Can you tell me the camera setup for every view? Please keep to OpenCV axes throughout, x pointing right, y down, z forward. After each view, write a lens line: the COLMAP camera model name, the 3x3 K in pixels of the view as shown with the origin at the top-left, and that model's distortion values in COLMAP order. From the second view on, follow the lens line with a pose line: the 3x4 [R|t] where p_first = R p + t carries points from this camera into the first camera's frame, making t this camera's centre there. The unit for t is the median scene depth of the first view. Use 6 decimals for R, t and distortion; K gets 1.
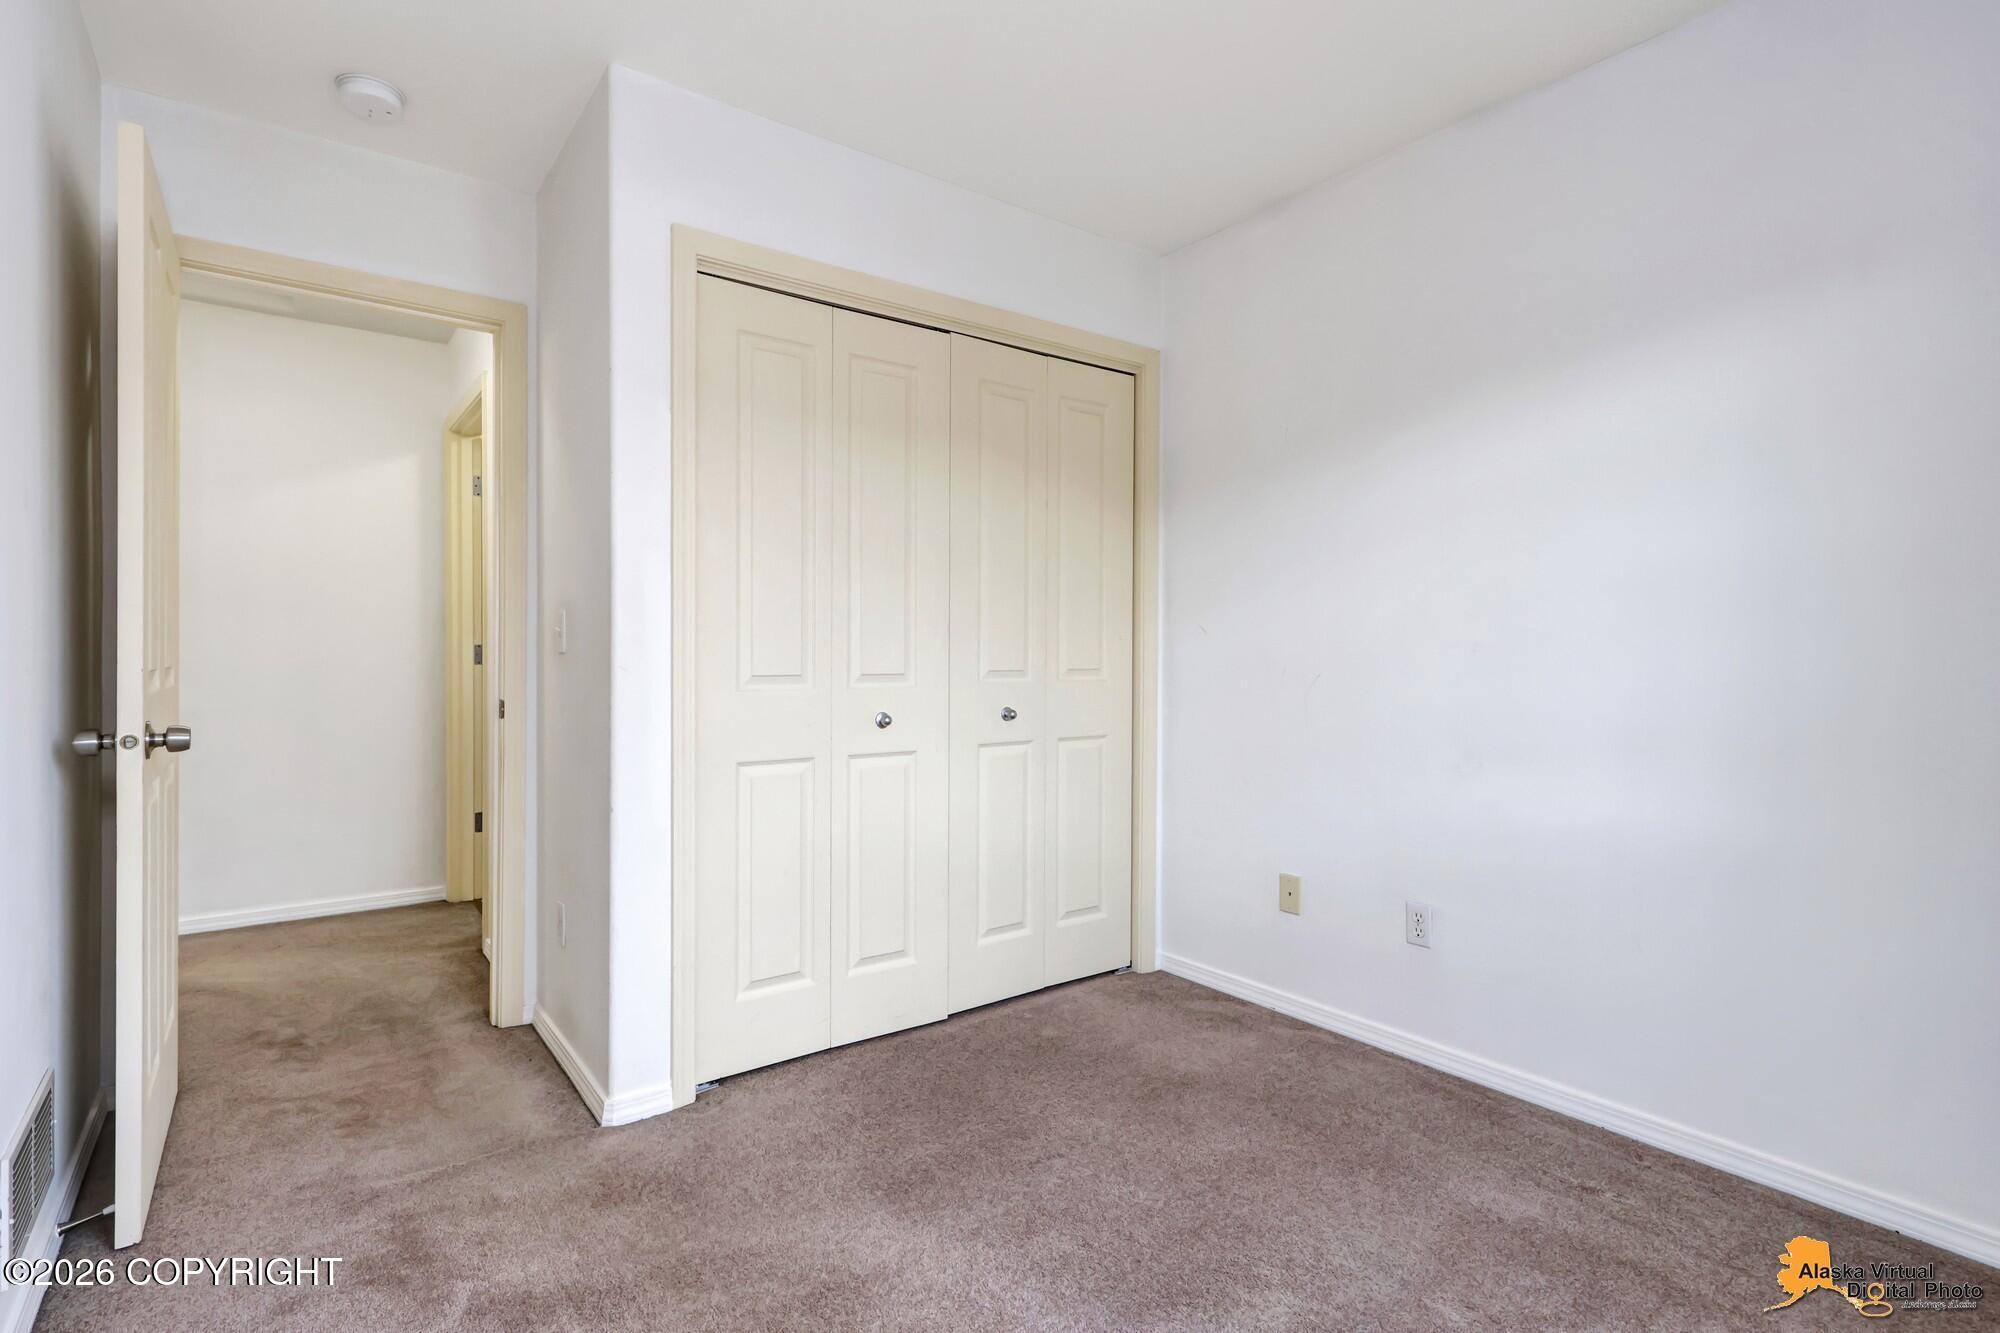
lens RADIAL K [[960.7, 0, 992.5], [0, 960.7, 671.8], [0, 0, 1]] dist [0.001630, -0.000214]
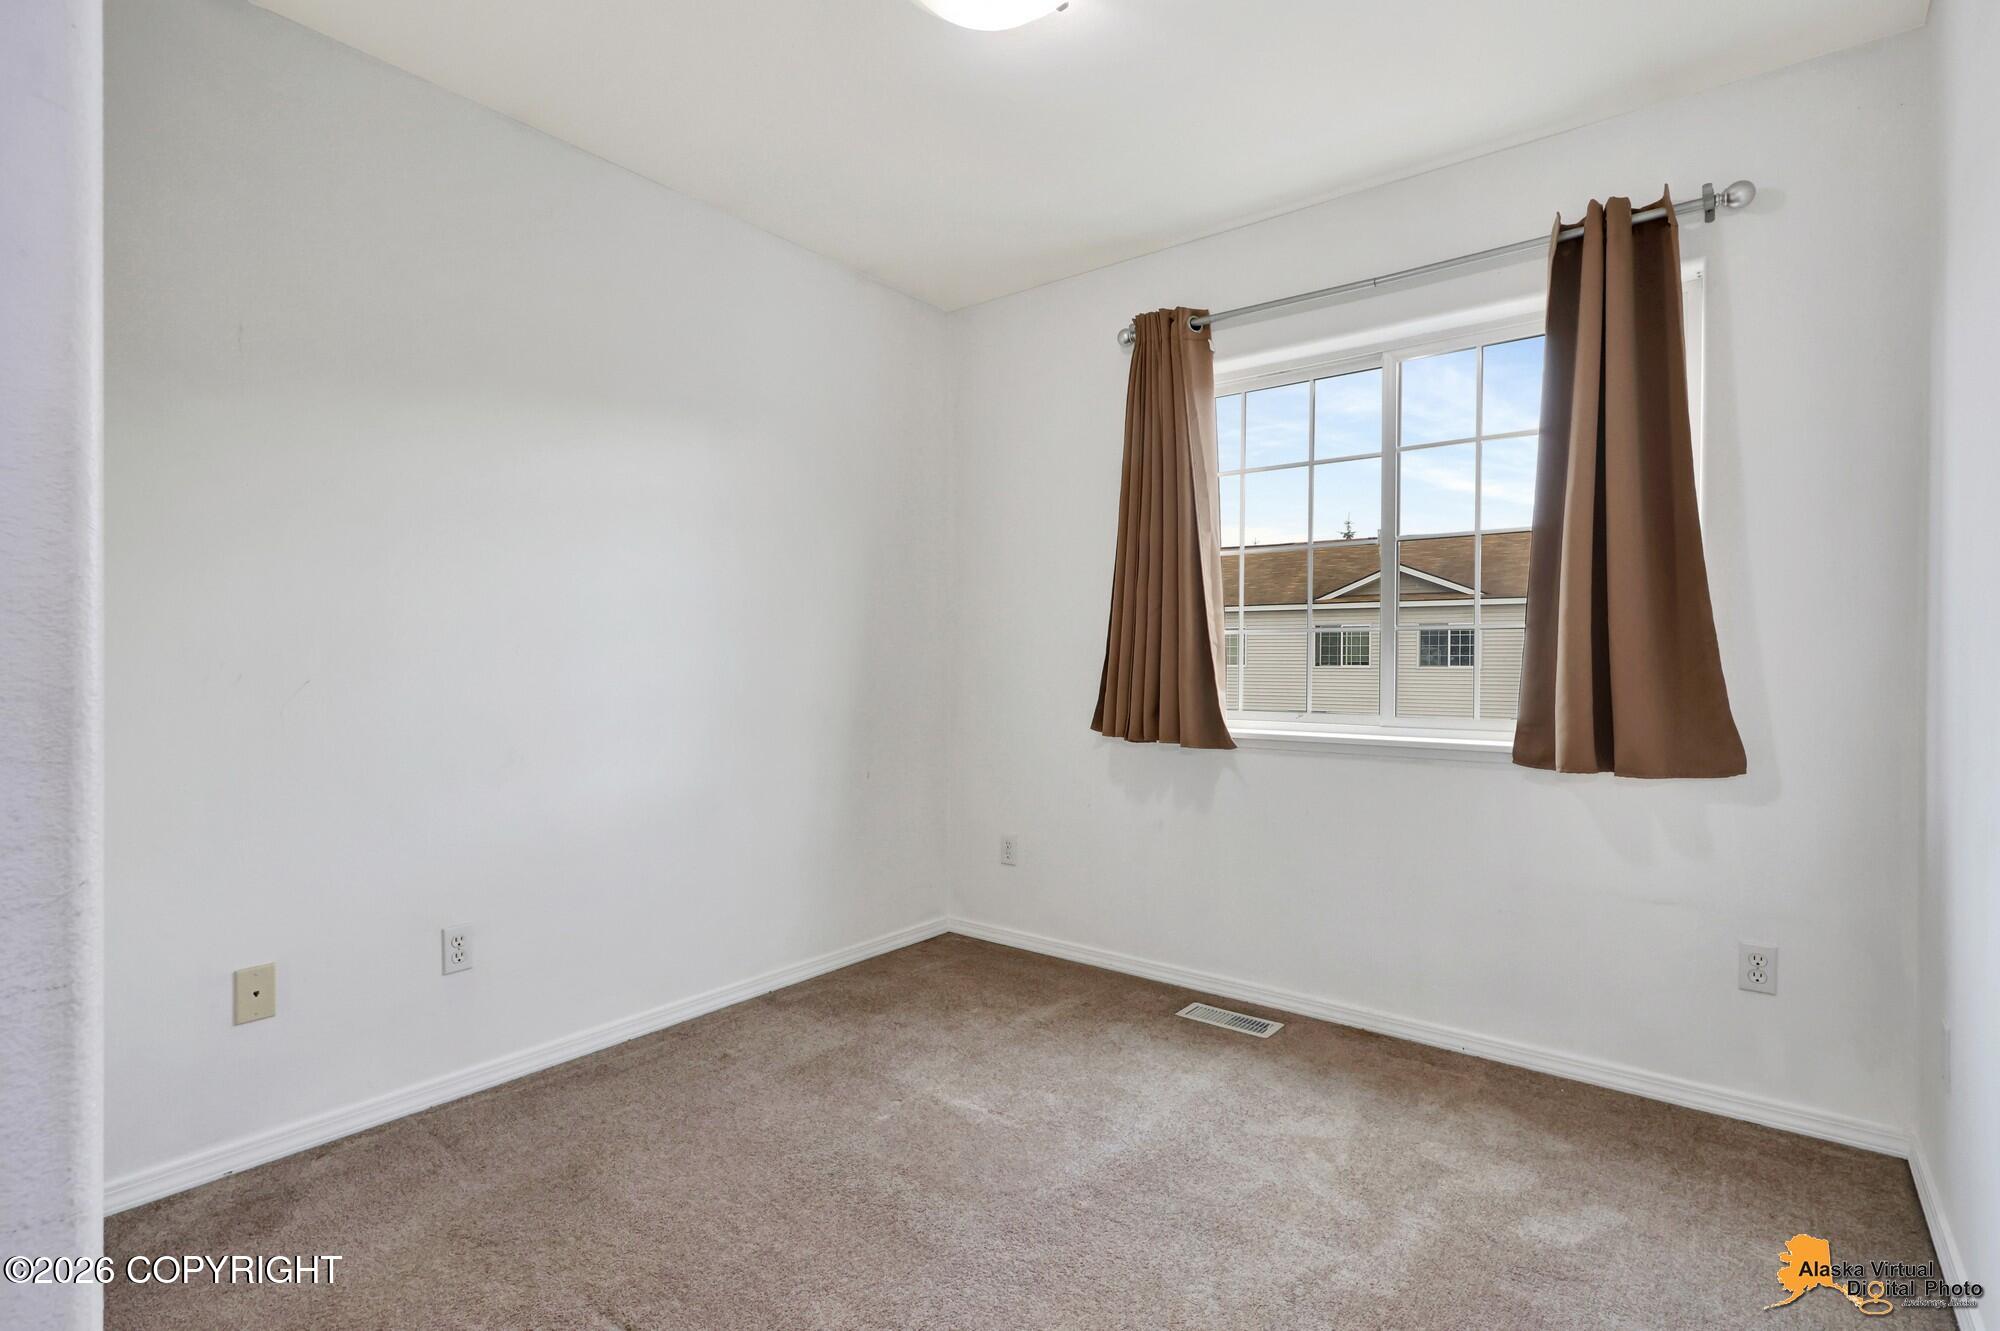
lens RADIAL K [[960.7, 0, 992.5], [0, 960.7, 670.8], [0, 0, 1]] dist [0.001630, -0.000214]
pose [[-0.265634, -0.015702, 0.963946, -0.578741], [0.008835, 0.999786, 0.018720, -0.016575], [-0.964033, 0.013489, -0.265438, 0.747174]]
